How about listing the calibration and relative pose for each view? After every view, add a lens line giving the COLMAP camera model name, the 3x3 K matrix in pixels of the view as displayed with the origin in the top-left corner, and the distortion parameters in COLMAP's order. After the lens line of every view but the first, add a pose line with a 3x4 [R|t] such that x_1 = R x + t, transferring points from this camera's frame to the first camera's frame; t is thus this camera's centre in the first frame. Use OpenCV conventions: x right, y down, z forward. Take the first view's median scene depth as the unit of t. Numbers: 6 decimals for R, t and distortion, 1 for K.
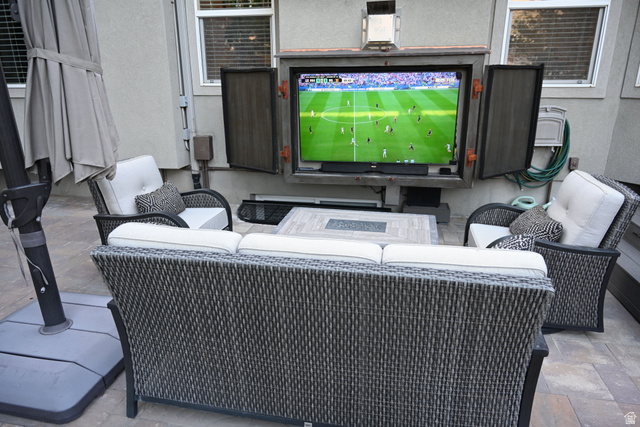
lens RADIAL K [[428.1, 0, 320.0], [0, 428.1, 213.5], [0, 0, 1]] dist [-0.008222, -0.001193]
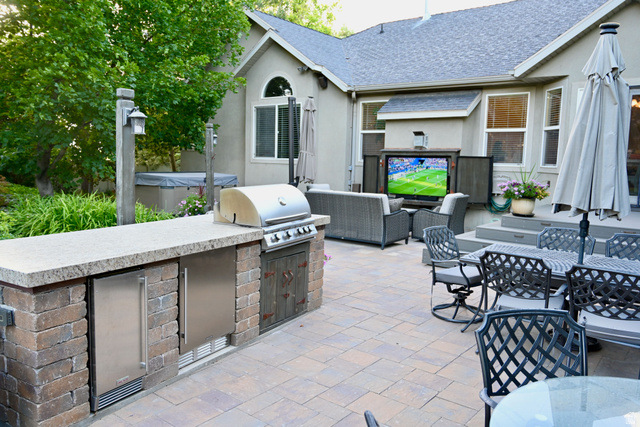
lens RADIAL K [[497.4, 0, 320.0], [0, 497.4, 213.5], [0, 0, 1]] dist [0.001295, 0.000101]
pose [[0.881052, 0.076540, -0.466786, 0.923786], [-0.167475, 0.973375, -0.156501, 0.482465], [0.442379, 0.216060, 0.870413, -1.539970]]
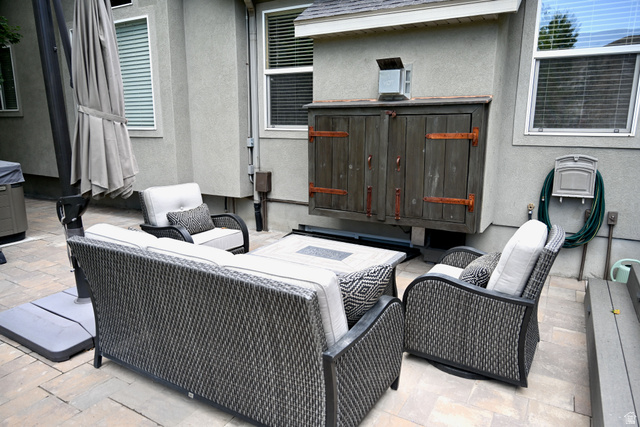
lens RADIAL K [[428.1, 0, 320.0], [0, 428.1, 213.5], [0, 0, 1]] dist [-0.008222, -0.001193]
pose [[0.942459, 0.074784, -0.325851, 0.320505], [-0.105620, 0.991345, -0.077967, 0.010132], [0.317201, 0.107897, 0.942201, -0.058855]]
